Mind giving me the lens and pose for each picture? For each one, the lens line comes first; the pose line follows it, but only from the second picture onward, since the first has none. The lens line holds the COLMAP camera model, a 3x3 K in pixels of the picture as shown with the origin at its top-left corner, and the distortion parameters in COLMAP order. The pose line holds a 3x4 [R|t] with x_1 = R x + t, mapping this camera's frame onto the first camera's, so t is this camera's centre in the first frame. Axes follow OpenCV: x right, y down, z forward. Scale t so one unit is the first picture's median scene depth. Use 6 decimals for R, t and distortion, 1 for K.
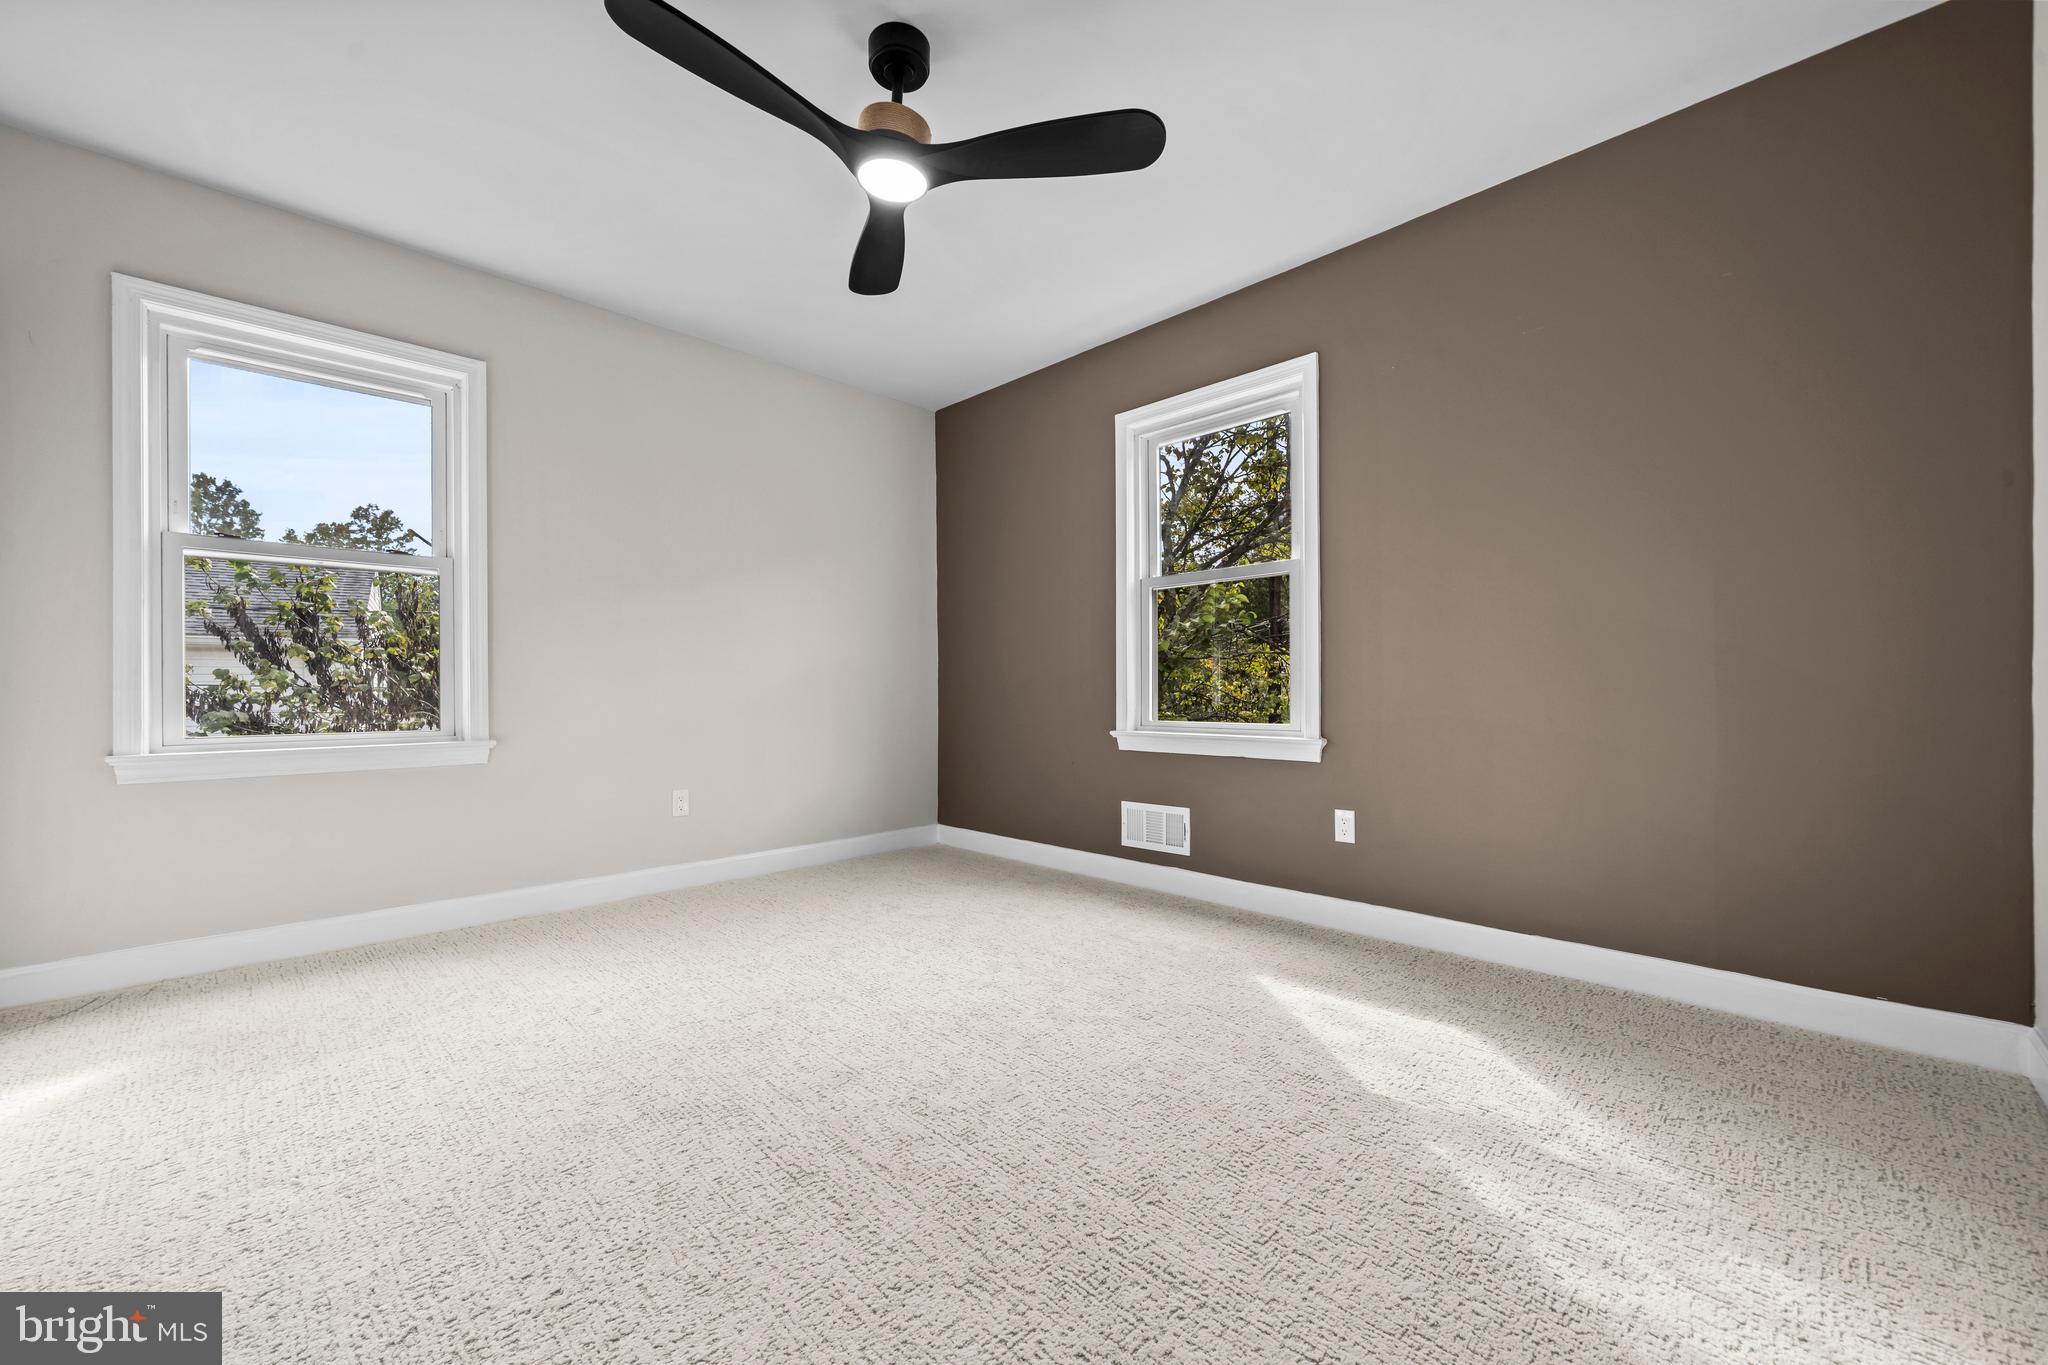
lens RADIAL K [[809.0, 0, 1007.0], [0, 809.0, 683.3], [0, 0, 1]] dist [0.007090, 0.000831]
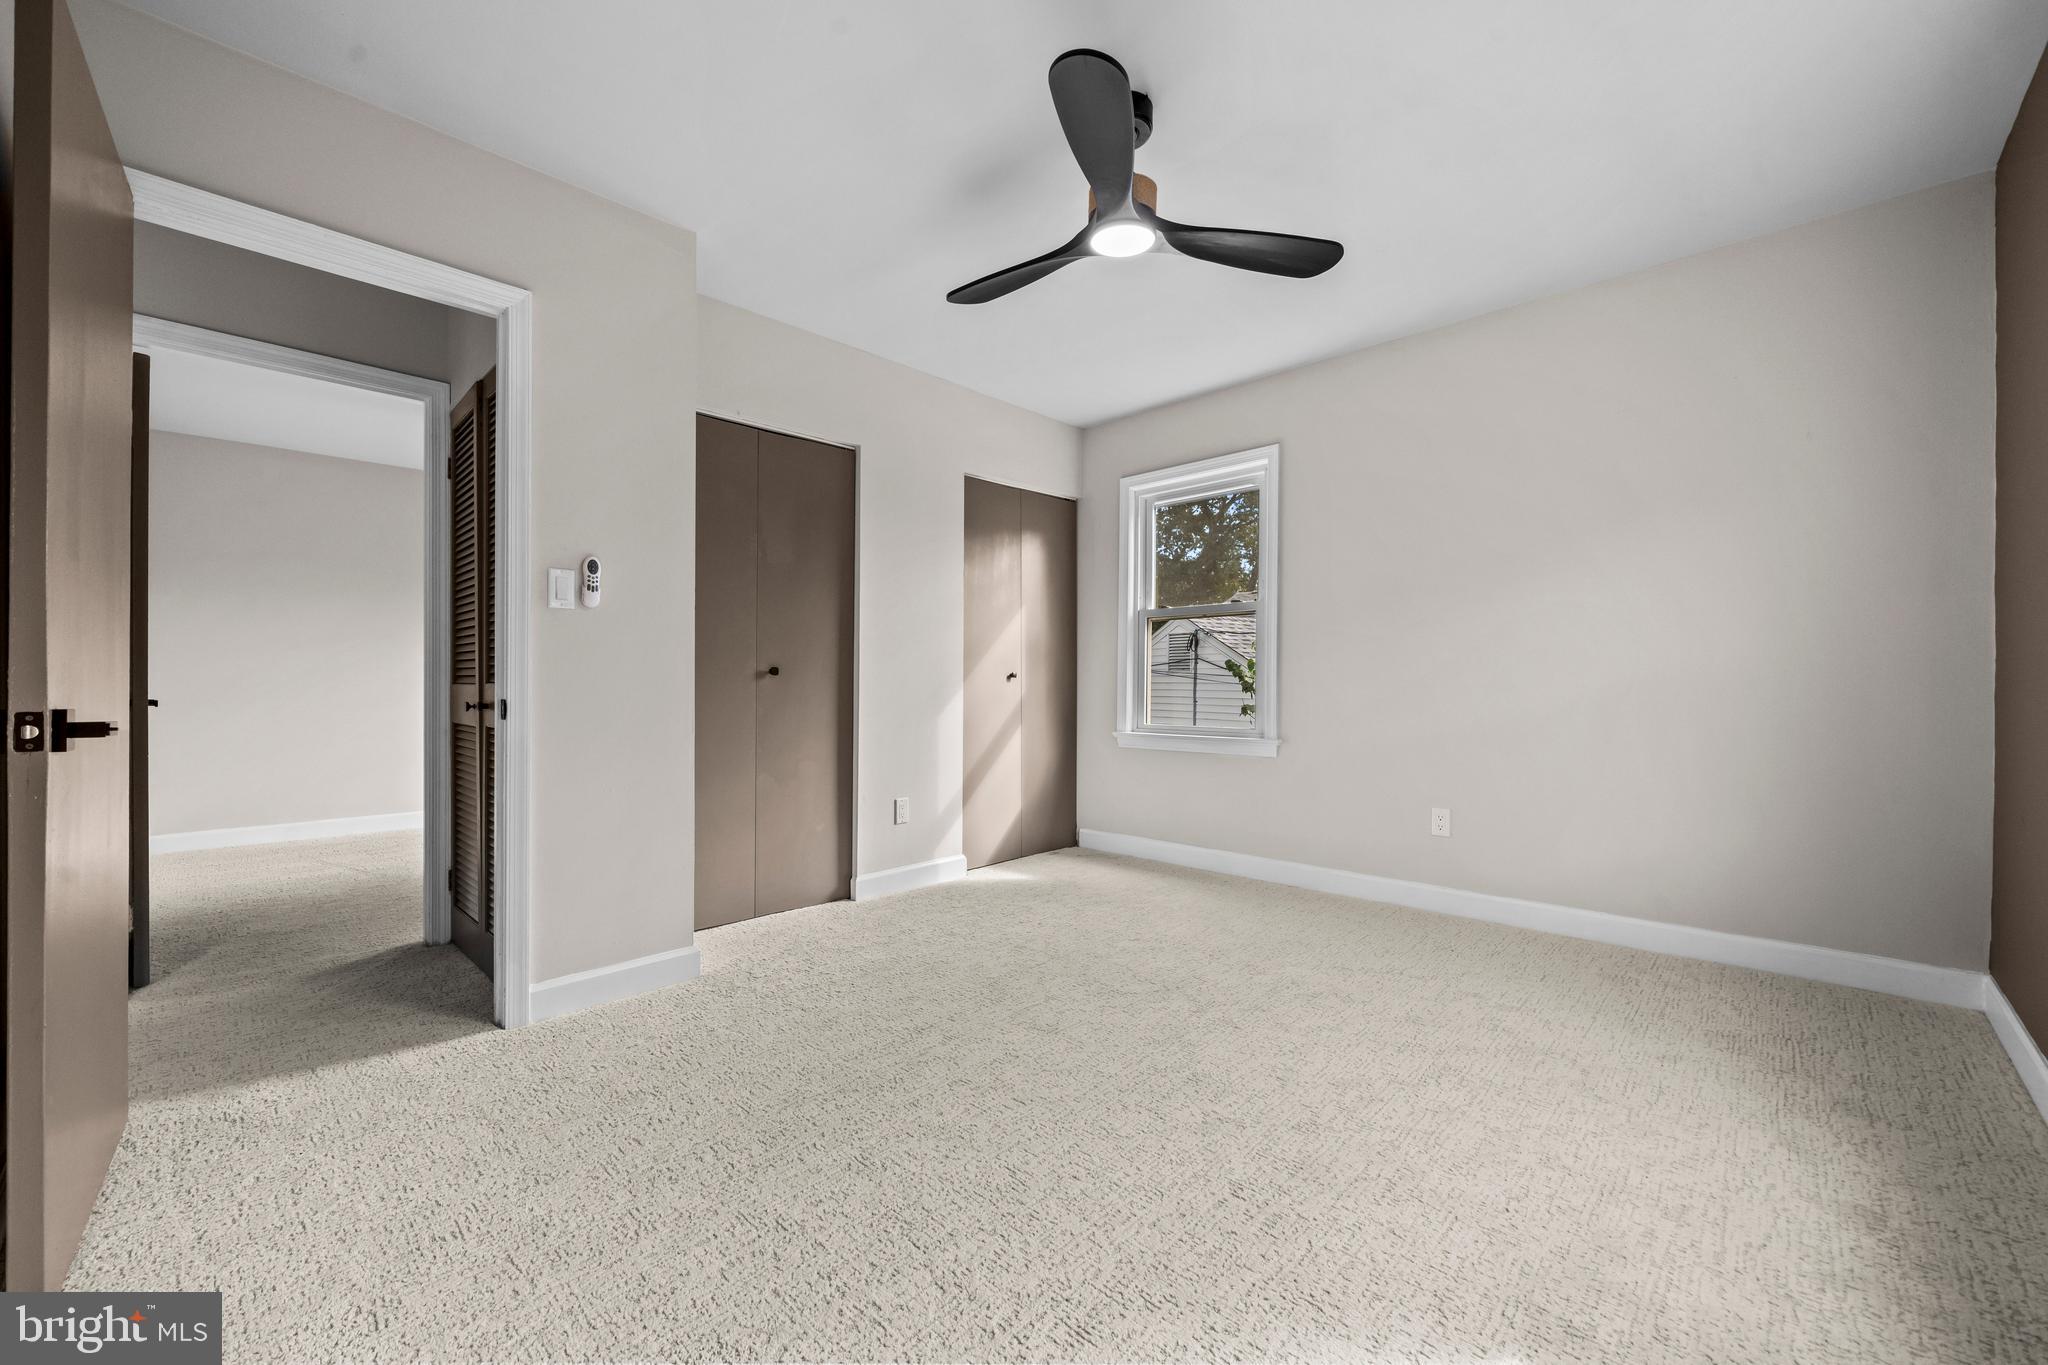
lens RADIAL K [[809.0, 0, 1012.1], [0, 809.0, 680.2], [0, 0, 1]] dist [0.007090, 0.000831]
pose [[0.008734, -0.002857, -0.999958, 0.929600], [0.010797, 0.999938, -0.002762, -0.035559], [0.999904, -0.010772, 0.008765, 0.849944]]
